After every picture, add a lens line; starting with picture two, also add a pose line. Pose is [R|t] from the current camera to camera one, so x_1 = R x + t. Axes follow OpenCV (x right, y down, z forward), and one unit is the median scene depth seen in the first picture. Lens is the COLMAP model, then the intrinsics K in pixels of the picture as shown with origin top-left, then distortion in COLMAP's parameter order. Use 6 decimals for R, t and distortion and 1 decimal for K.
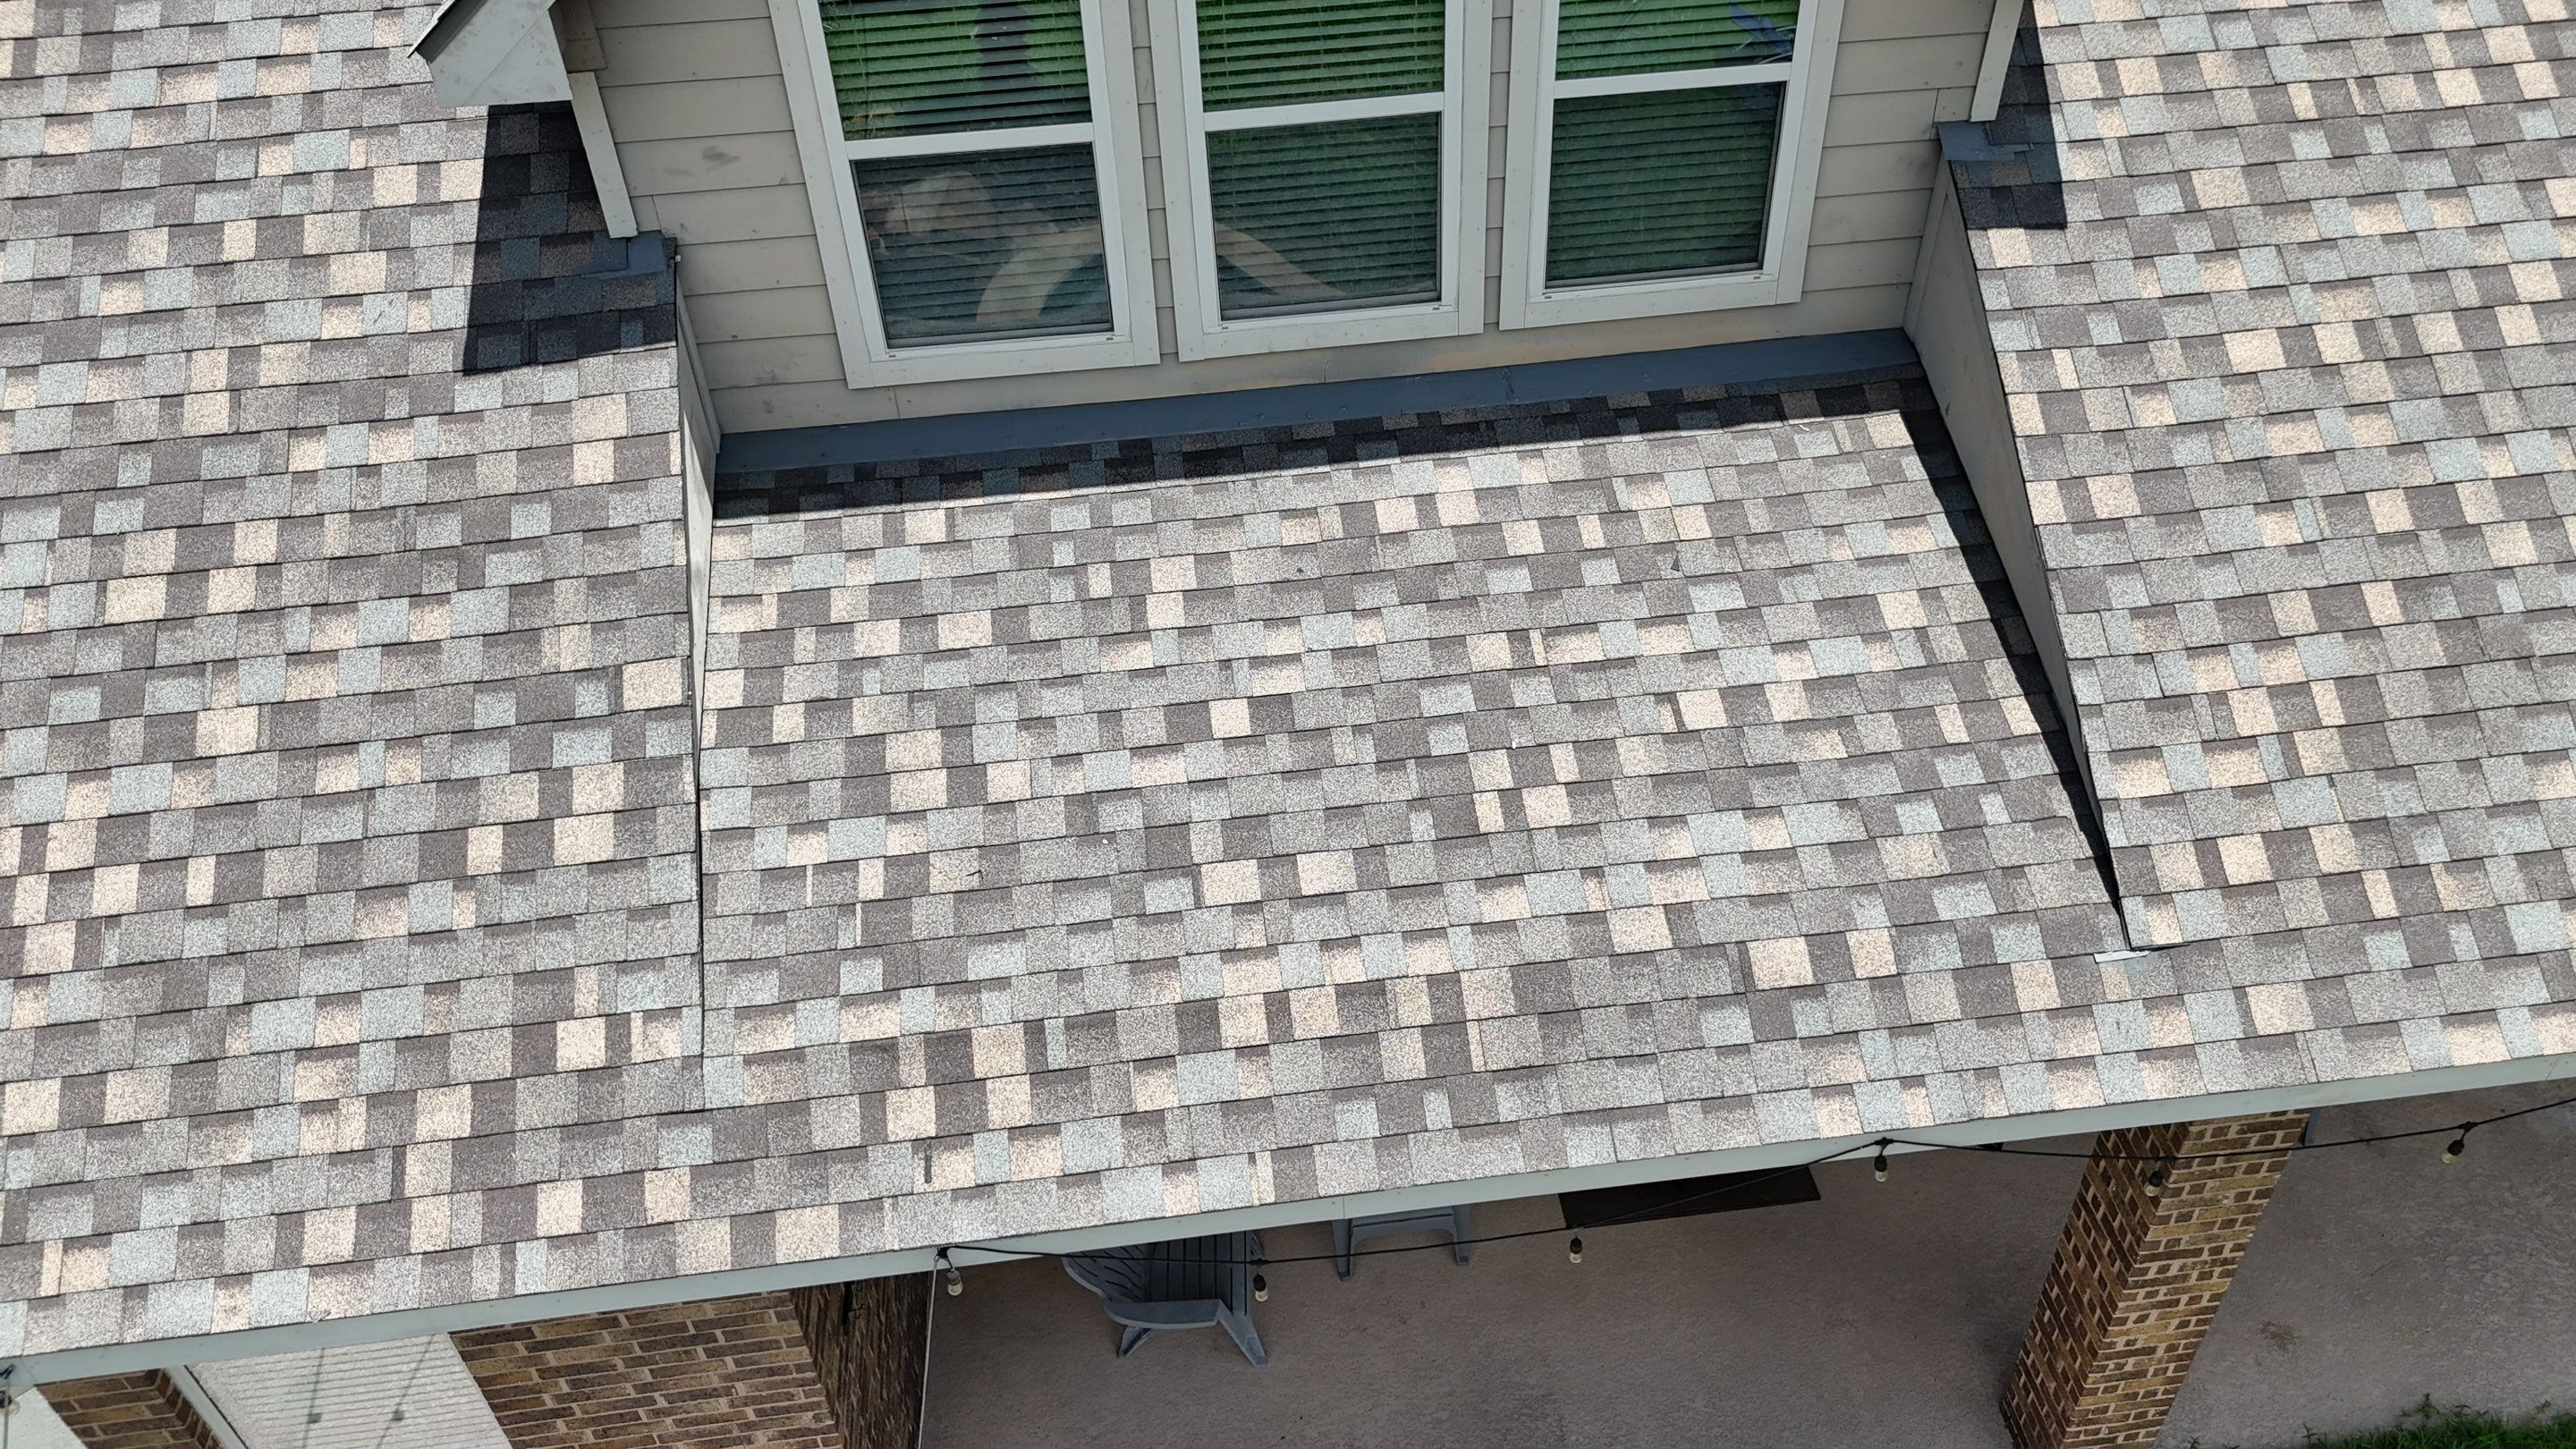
lens RADIAL K [[1905.0, 0, 1300.8], [0, 1905.0, 701.2], [0, 0, 1]] dist [0.083115, -0.099011]
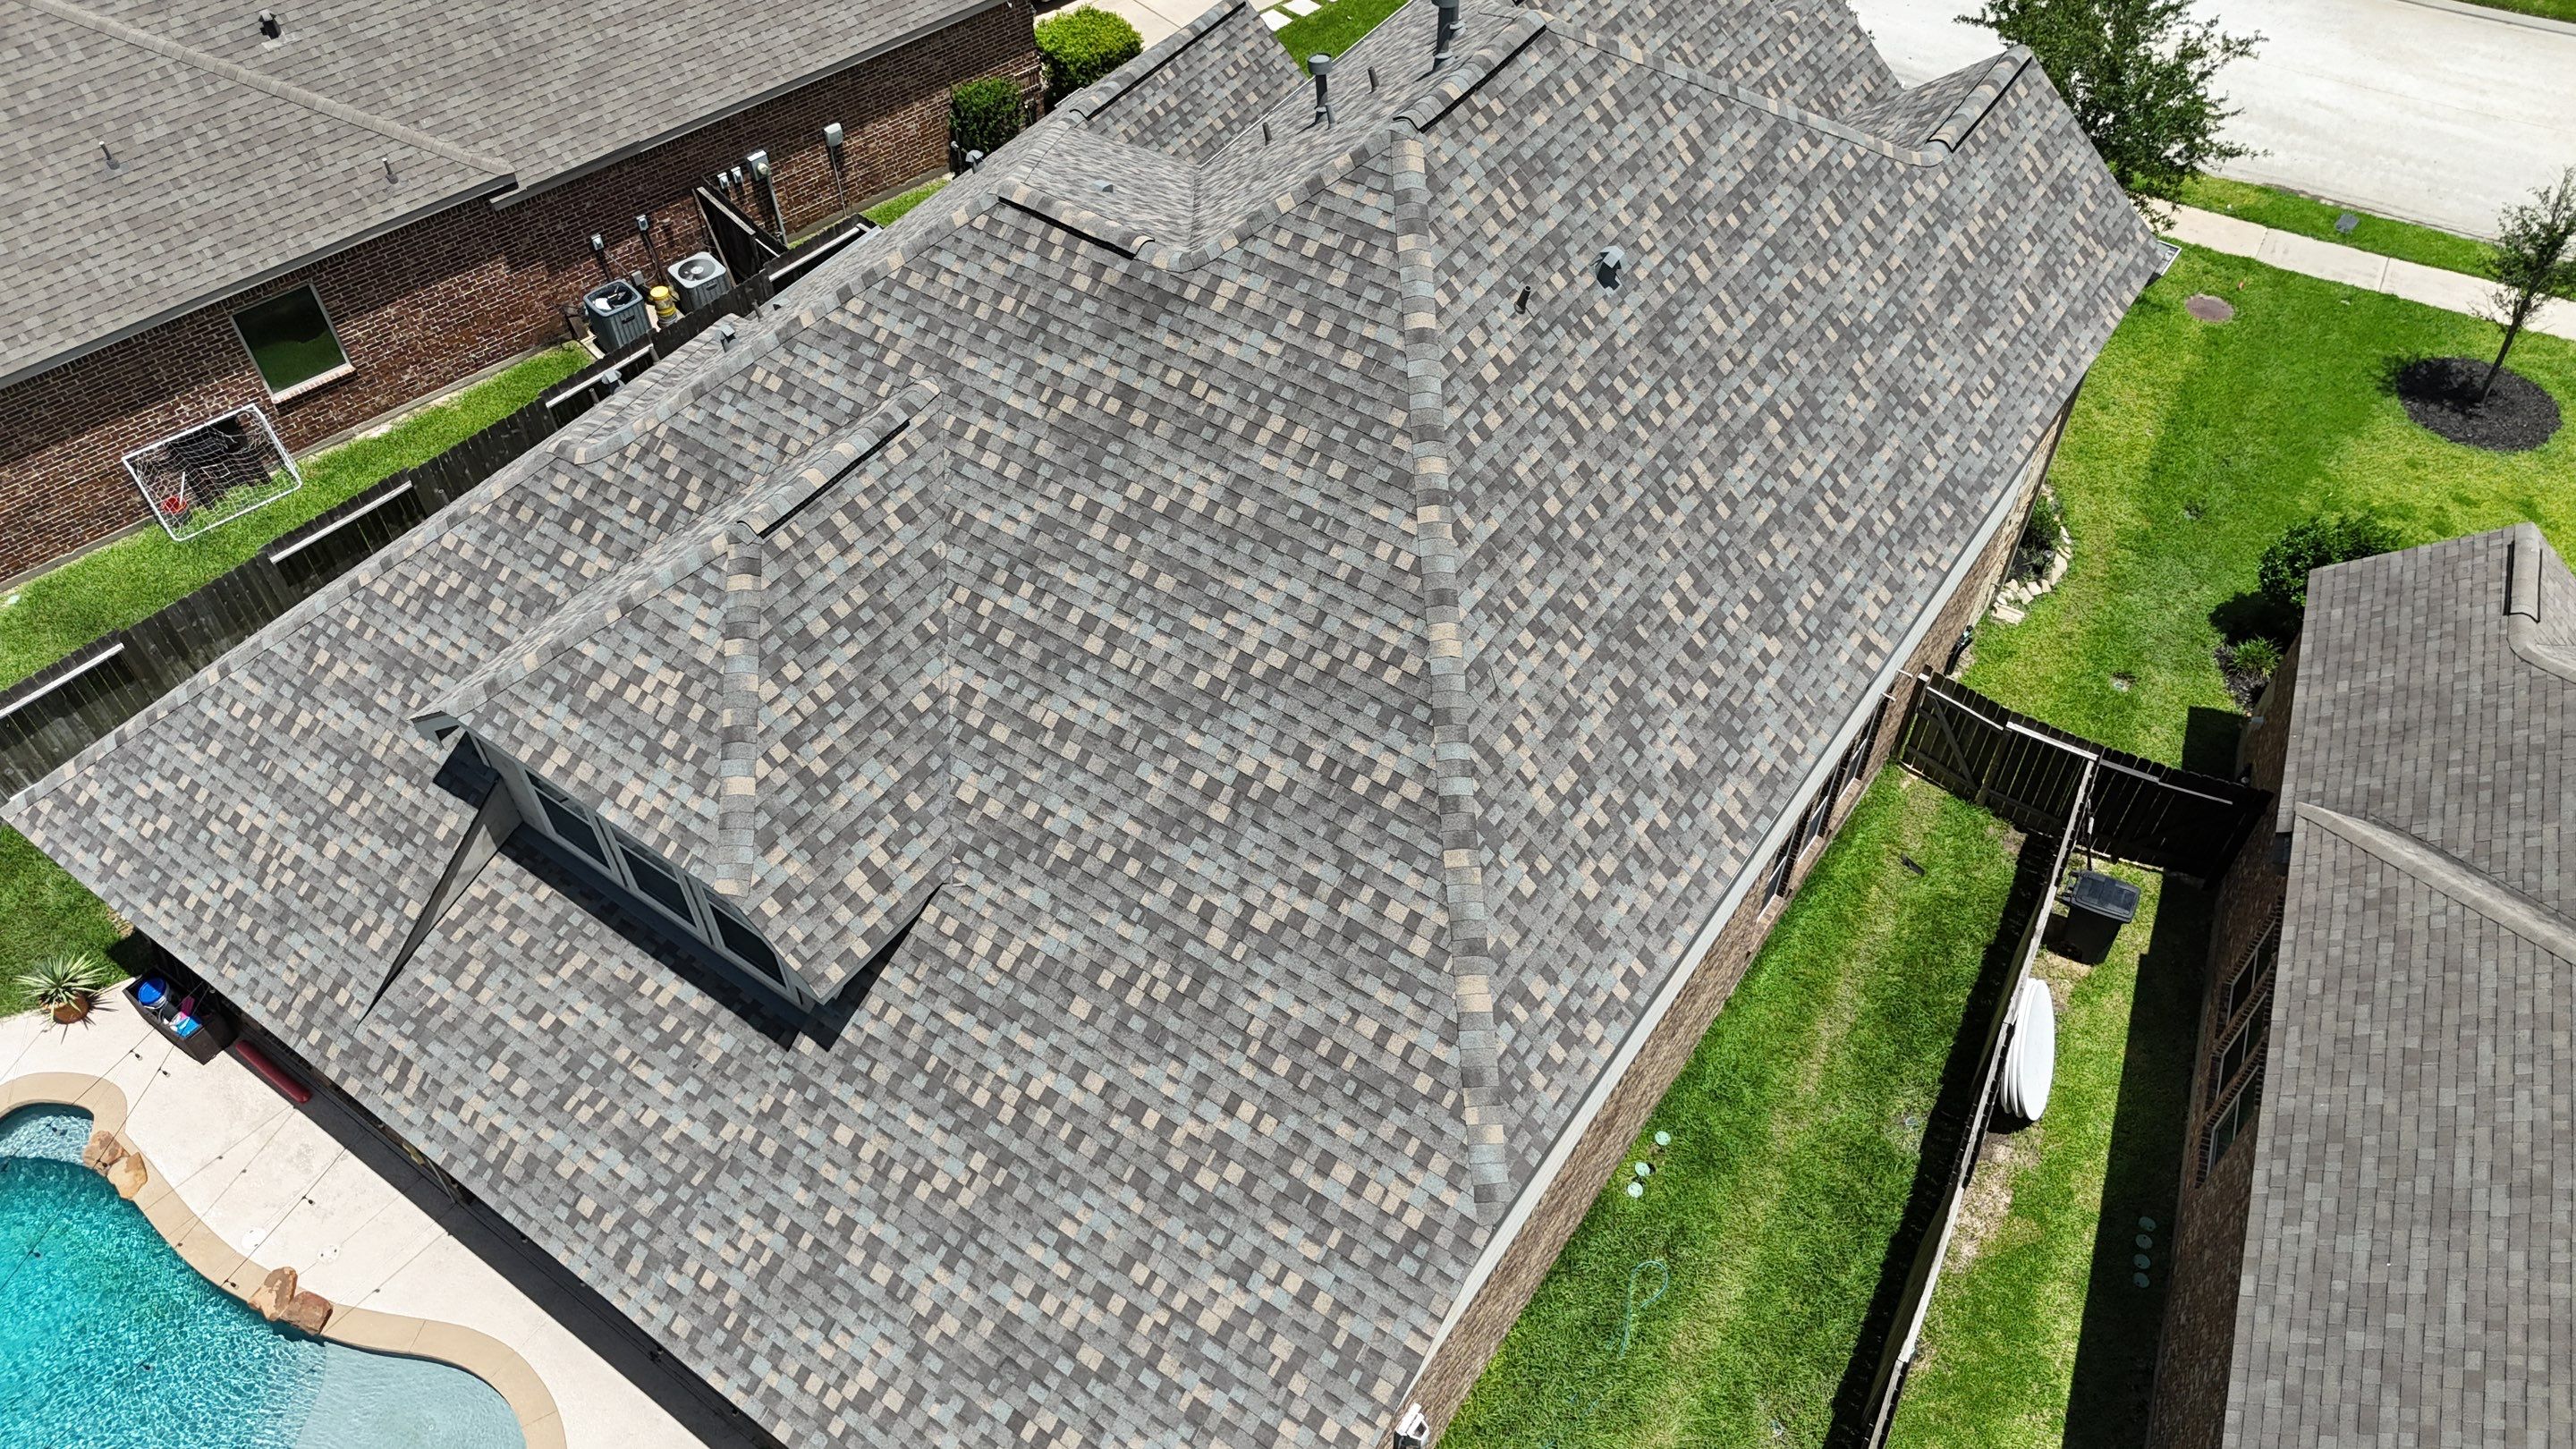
lens RADIAL K [[1905.0, 0, 1291.6], [0, 1905.0, 717.6], [0, 0, 1]] dist [0.083115, -0.099011]
pose [[0.742553, 0.523533, -0.417765, 1.702543], [-0.445474, 0.851802, 0.275655, -1.616323], [0.500168, -0.018585, 0.865729, -0.904764]]
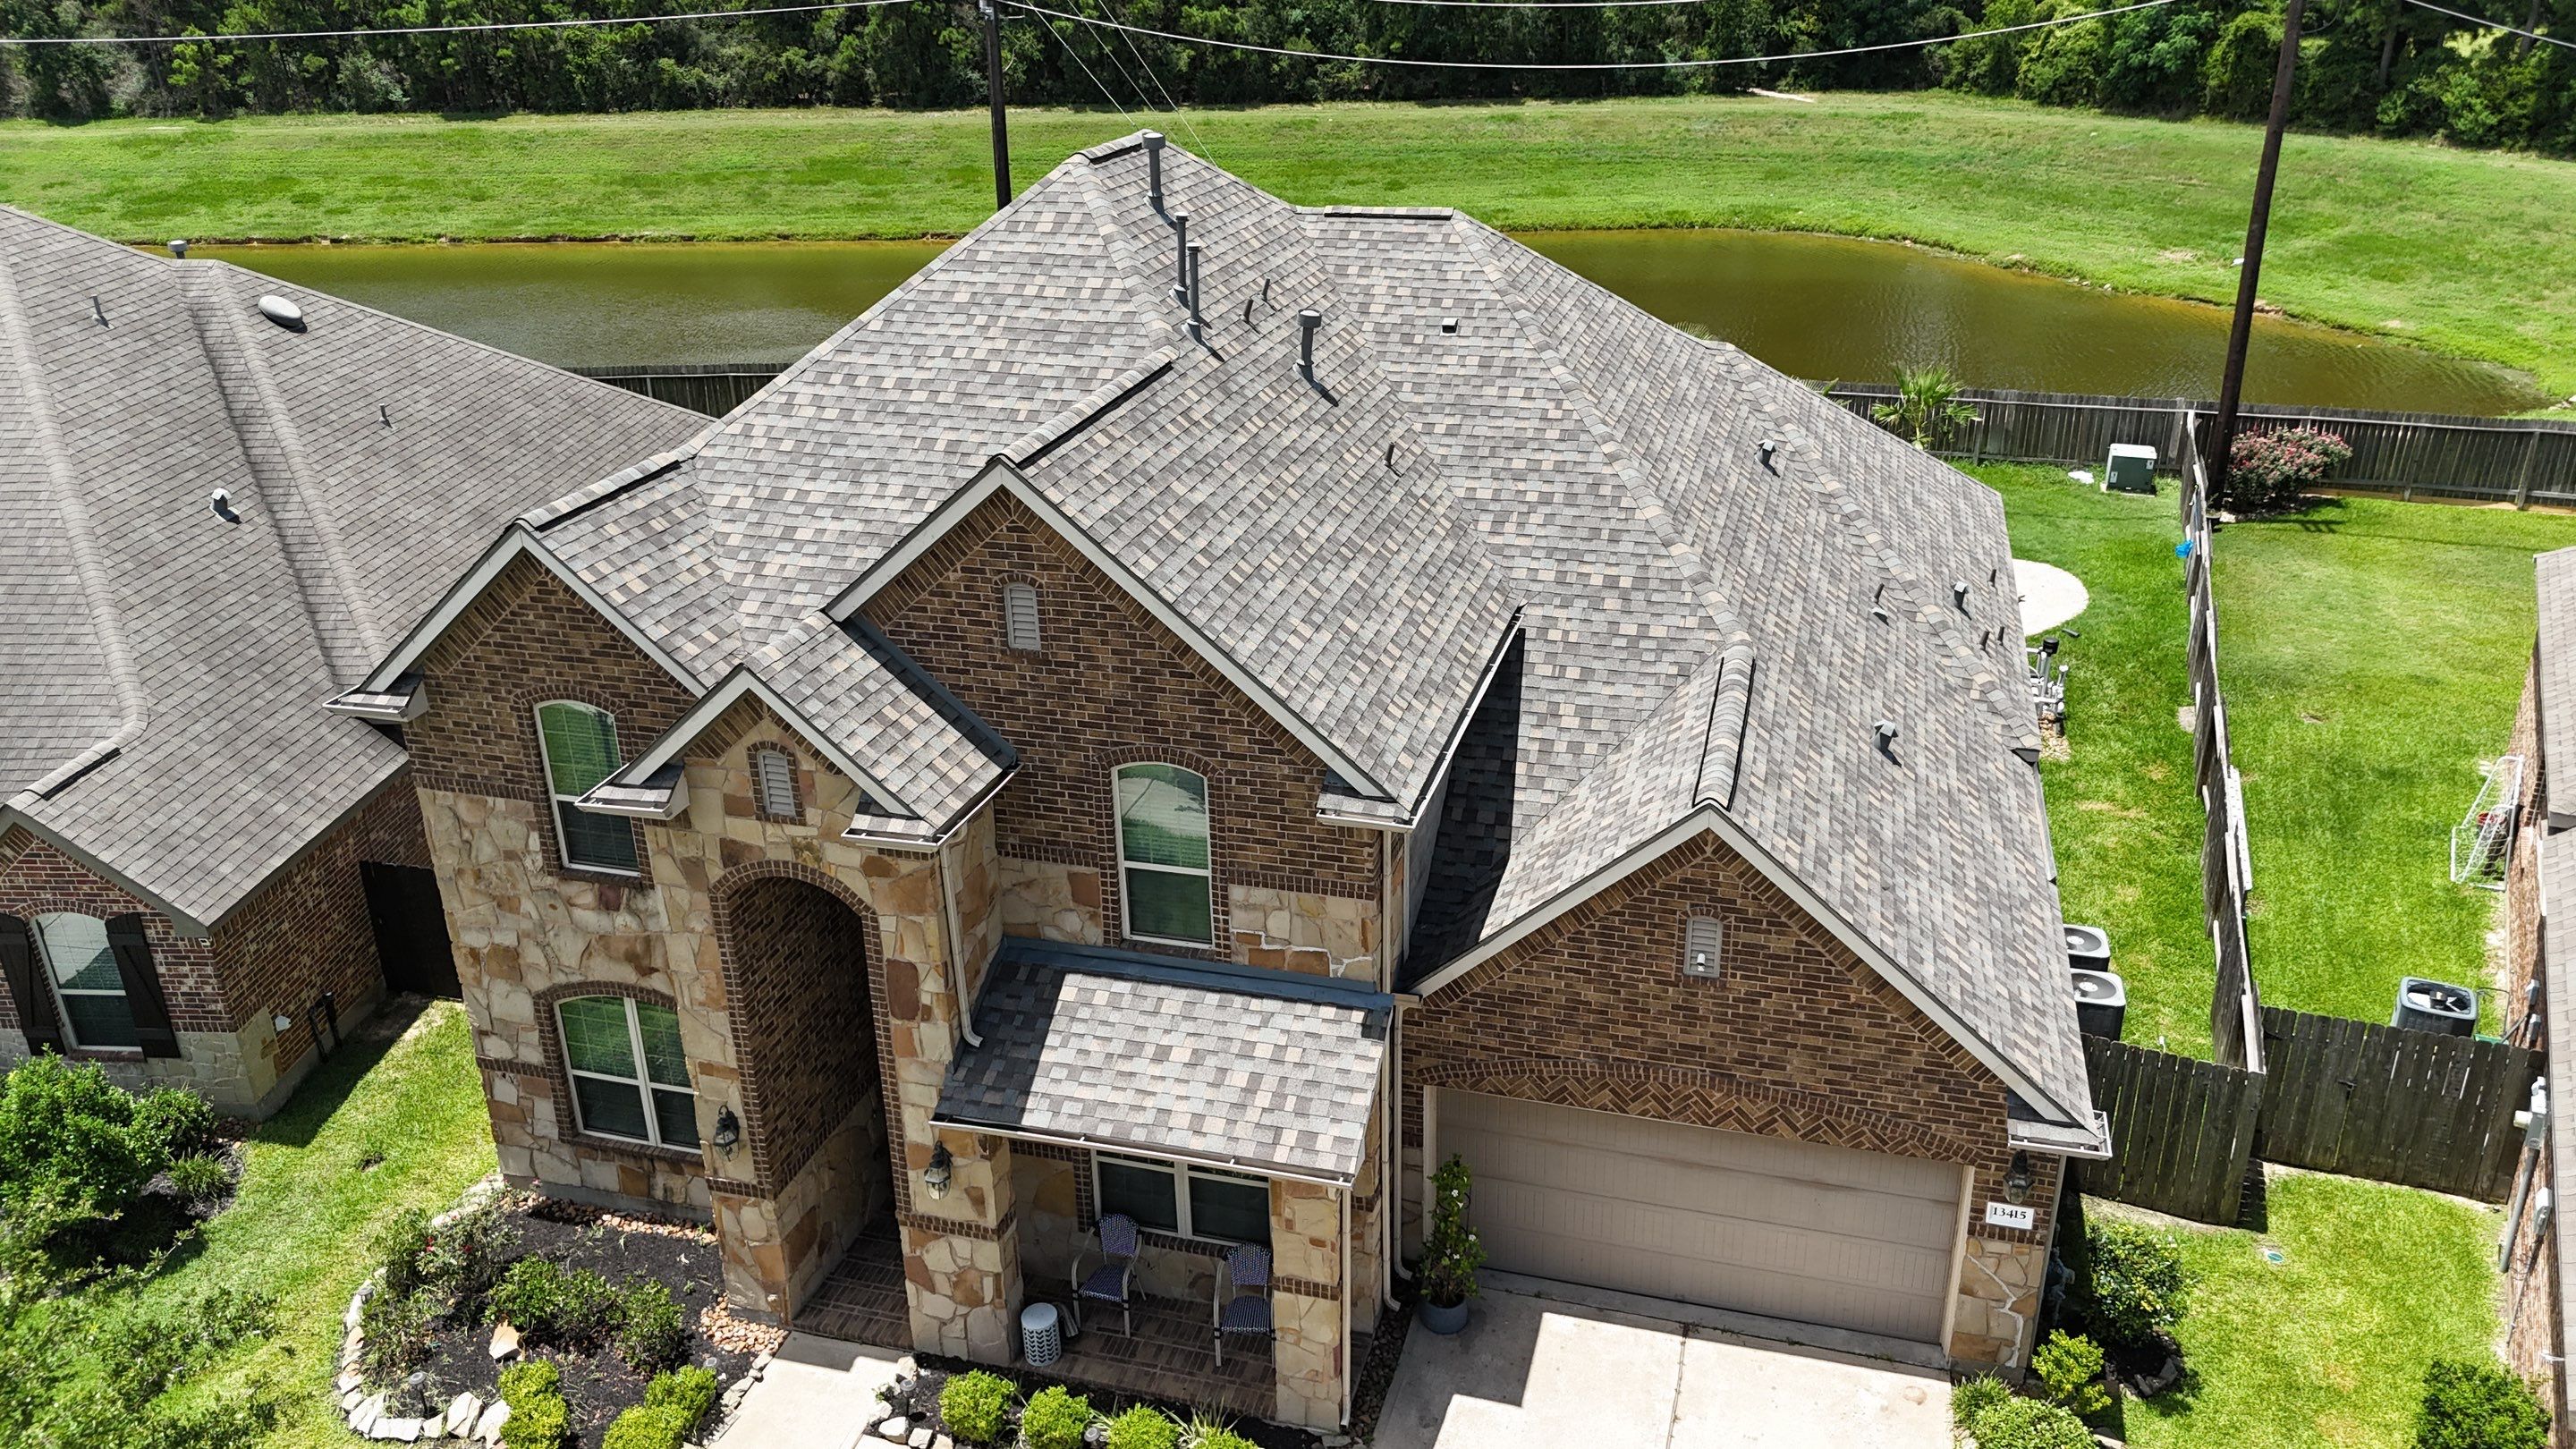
lens RADIAL K [[1905.0, 0, 1301.8], [0, 1905.0, 721.3], [0, 0, 1]] dist [0.083115, -0.099011]
pose [[-0.921519, -0.103333, 0.374334, -1.373680], [0.288860, 0.461859, 0.838598, -4.025525], [-0.259544, 0.880914, -0.395763, 3.698796]]
